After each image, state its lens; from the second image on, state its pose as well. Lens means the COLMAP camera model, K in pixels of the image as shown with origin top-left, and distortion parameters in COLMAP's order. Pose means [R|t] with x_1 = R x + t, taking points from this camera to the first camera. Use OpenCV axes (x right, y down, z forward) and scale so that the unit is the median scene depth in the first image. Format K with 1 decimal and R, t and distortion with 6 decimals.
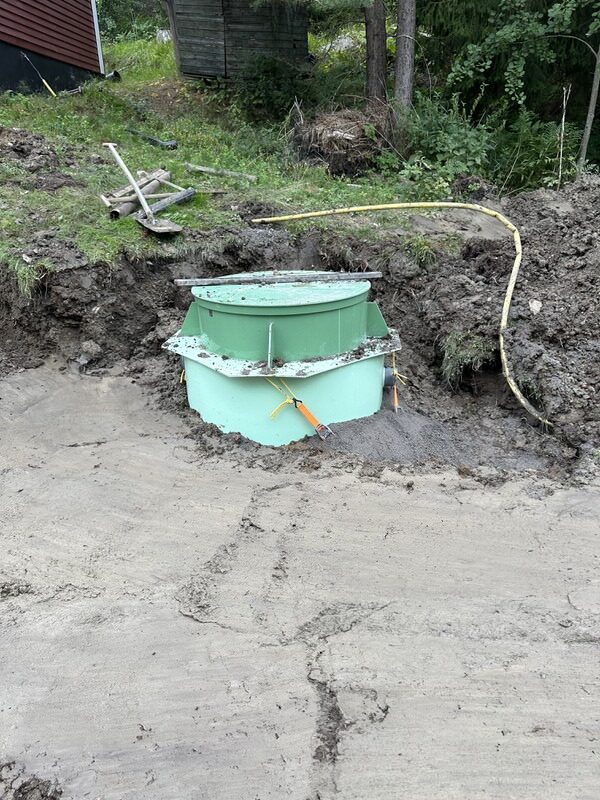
lens RADIAL K [[574.9, 0, 300.0], [0, 574.9, 400.0], [0, 0, 1]] dist [0.002749, -0.000341]
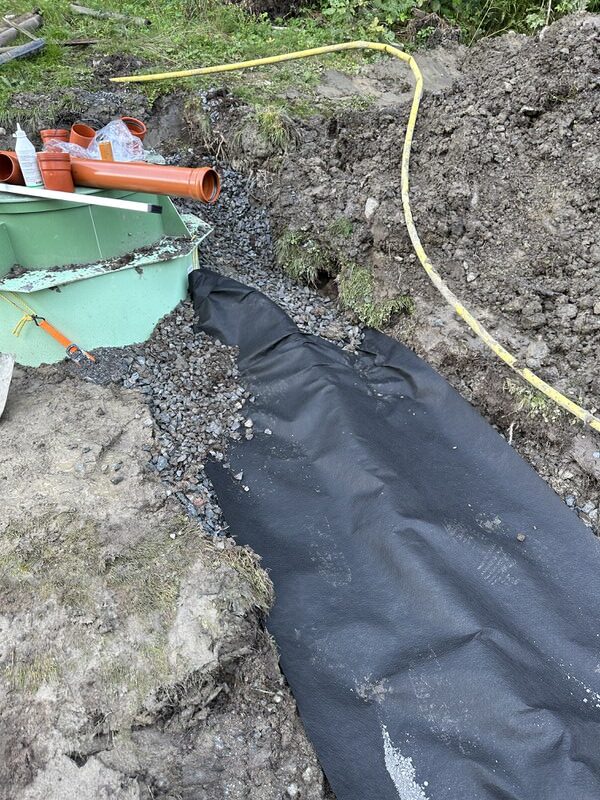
lens RADIAL K [[574.9, 0, 300.0], [0, 574.9, 400.0], [0, 0, 1]] dist [0.002749, -0.000341]
pose [[0.991797, 0.064898, -0.110122, 0.384746], [-0.037879, 0.972049, 0.231704, -0.072419], [0.122081, -0.225632, 0.966533, 0.126575]]
